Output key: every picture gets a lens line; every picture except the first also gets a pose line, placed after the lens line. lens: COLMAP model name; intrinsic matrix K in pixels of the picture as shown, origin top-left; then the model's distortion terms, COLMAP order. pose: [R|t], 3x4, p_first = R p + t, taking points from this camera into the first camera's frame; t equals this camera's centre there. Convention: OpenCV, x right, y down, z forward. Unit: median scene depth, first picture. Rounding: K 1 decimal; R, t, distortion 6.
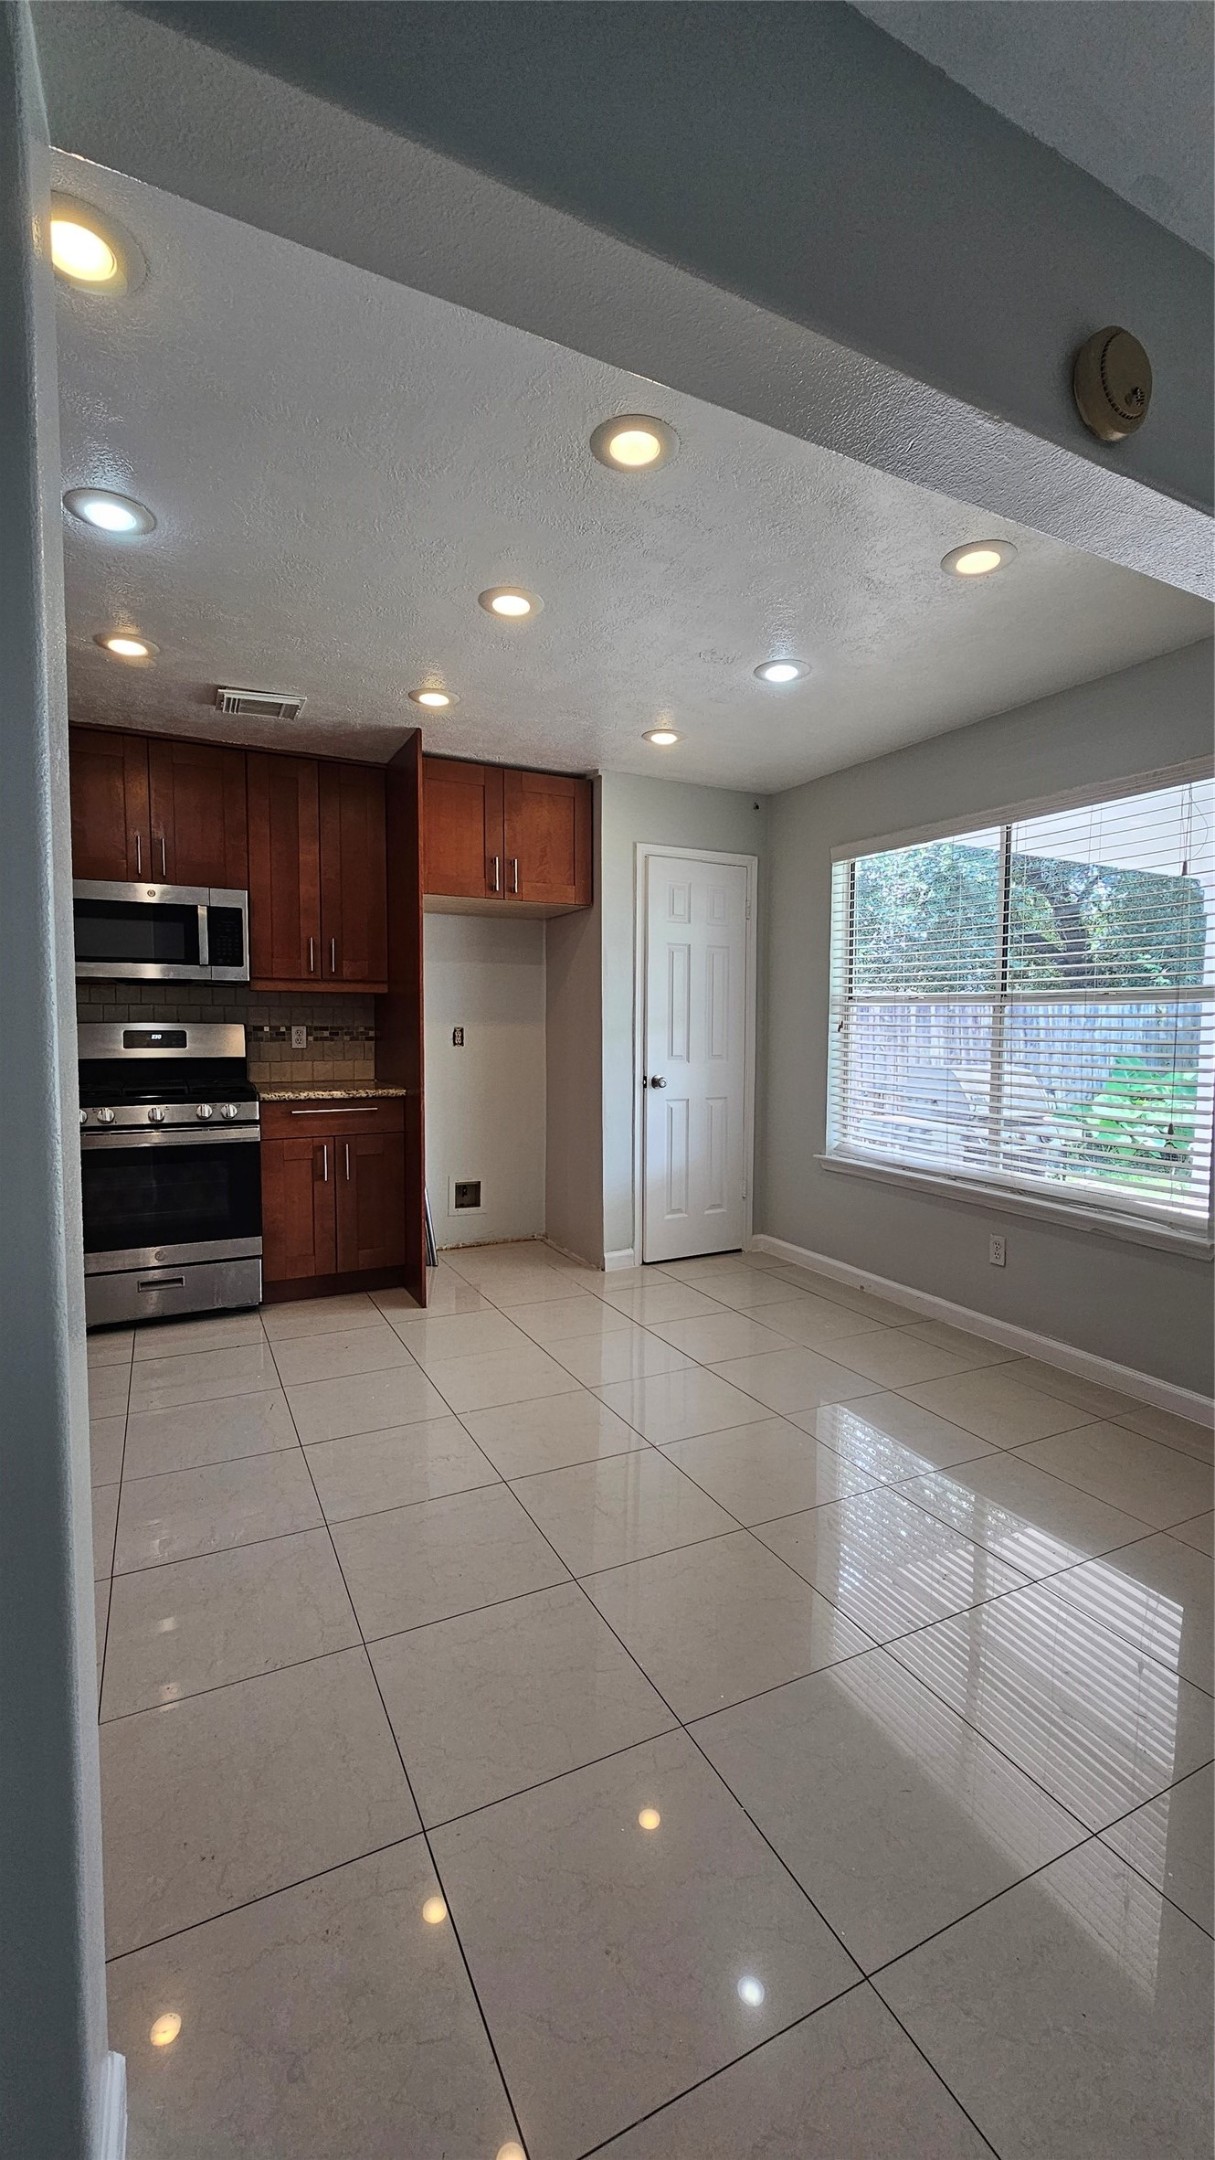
lens RADIAL K [[881.6, 0, 611.1], [0, 881.6, 1081.1], [0, 0, 1]] dist [-0.001916, -0.000079]
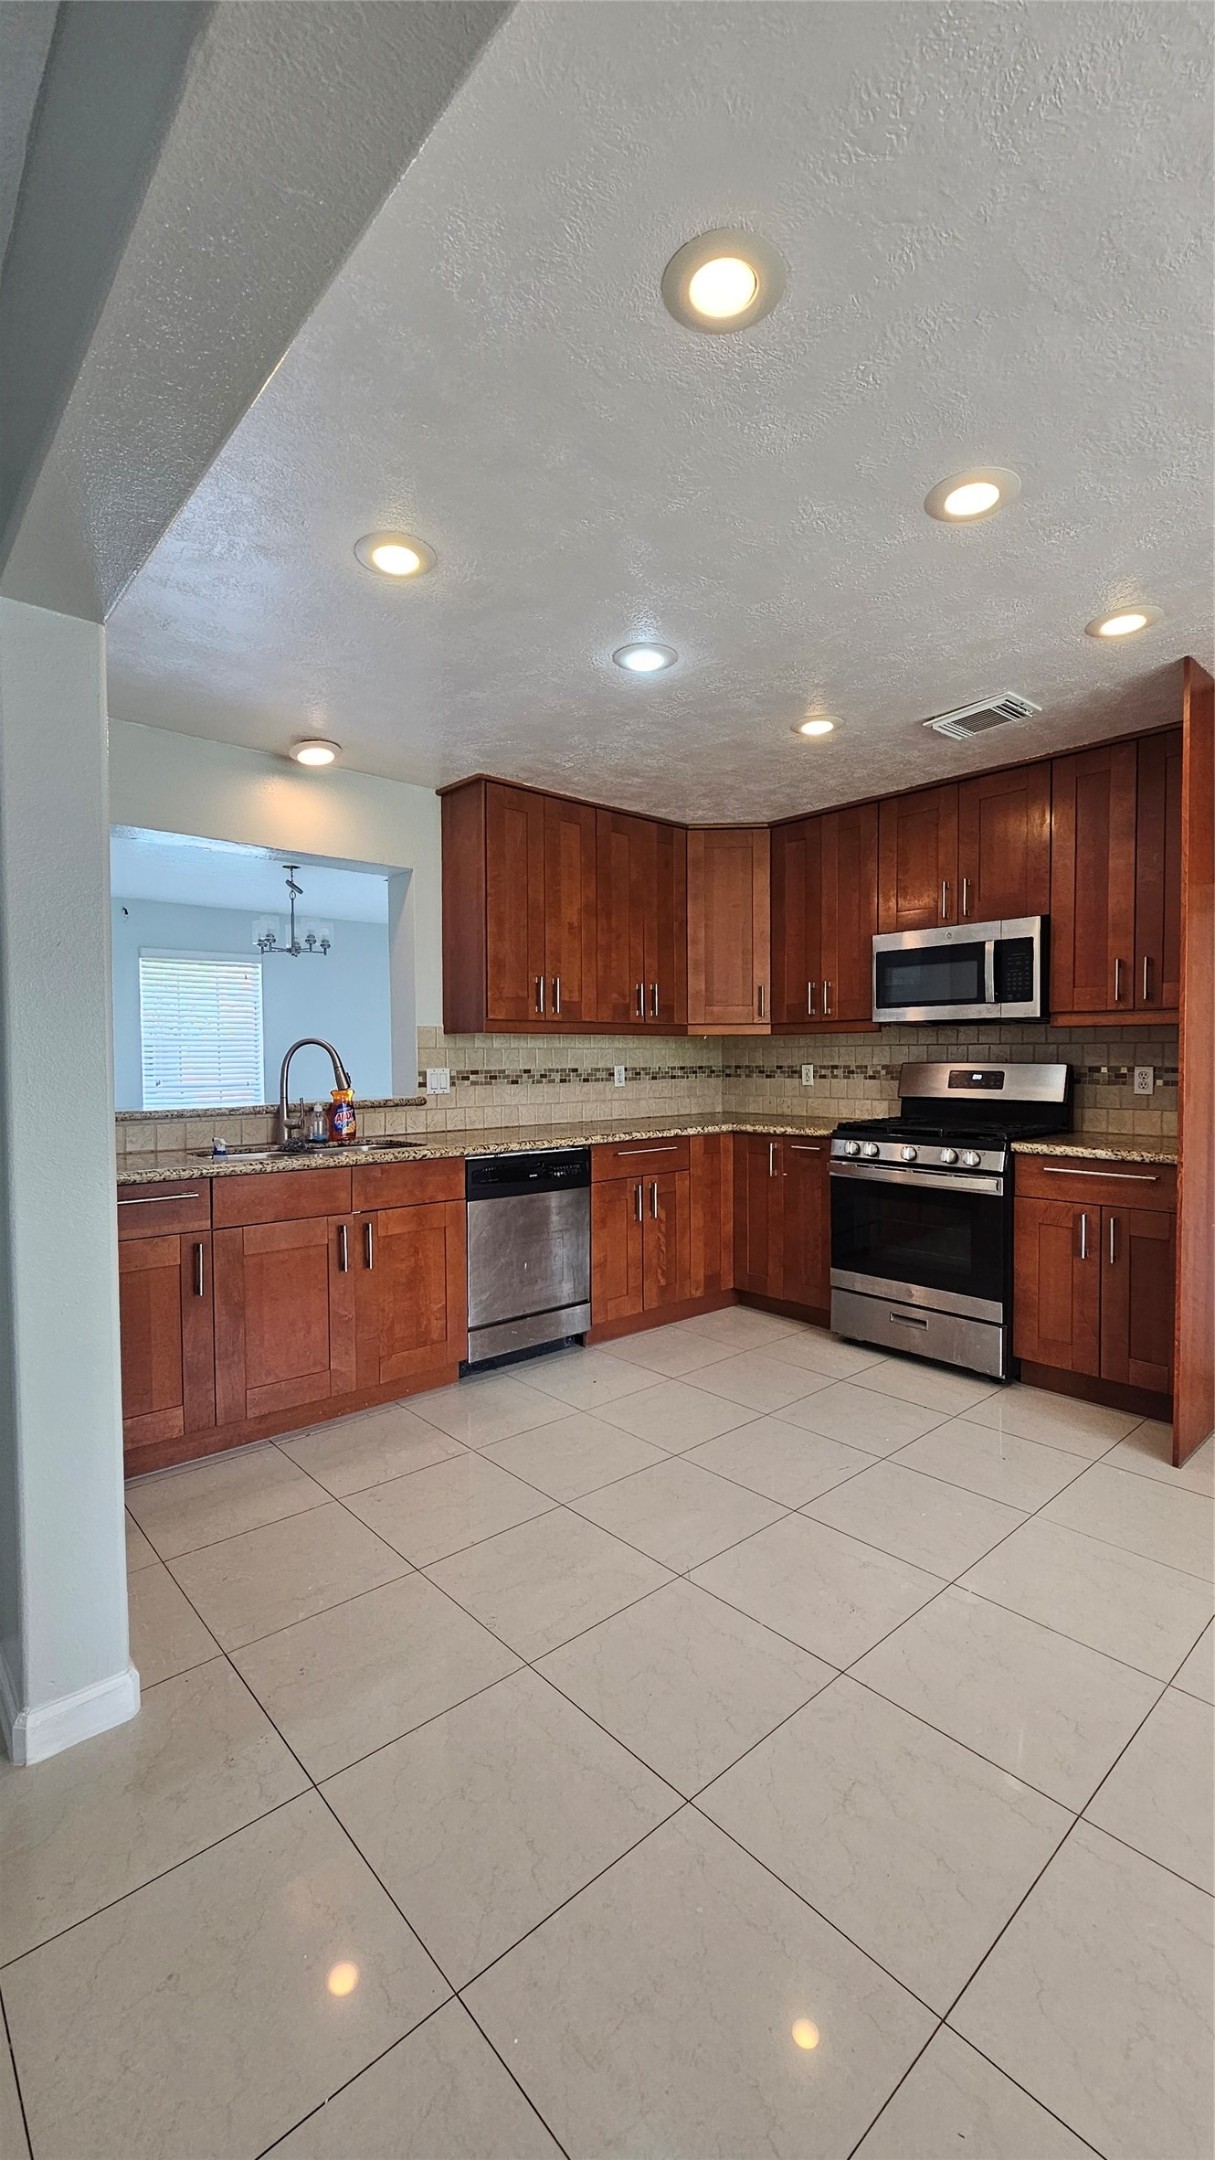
lens RADIAL K [[881.6, 0, 609.5], [0, 881.6, 1075.4], [0, 0, 1]] dist [-0.001916, -0.000079]
pose [[0.261641, 0.014420, -0.965057, 0.341202], [-0.058291, 0.998299, -0.000887, -0.028684], [0.963403, 0.056487, 0.262037, 0.358205]]
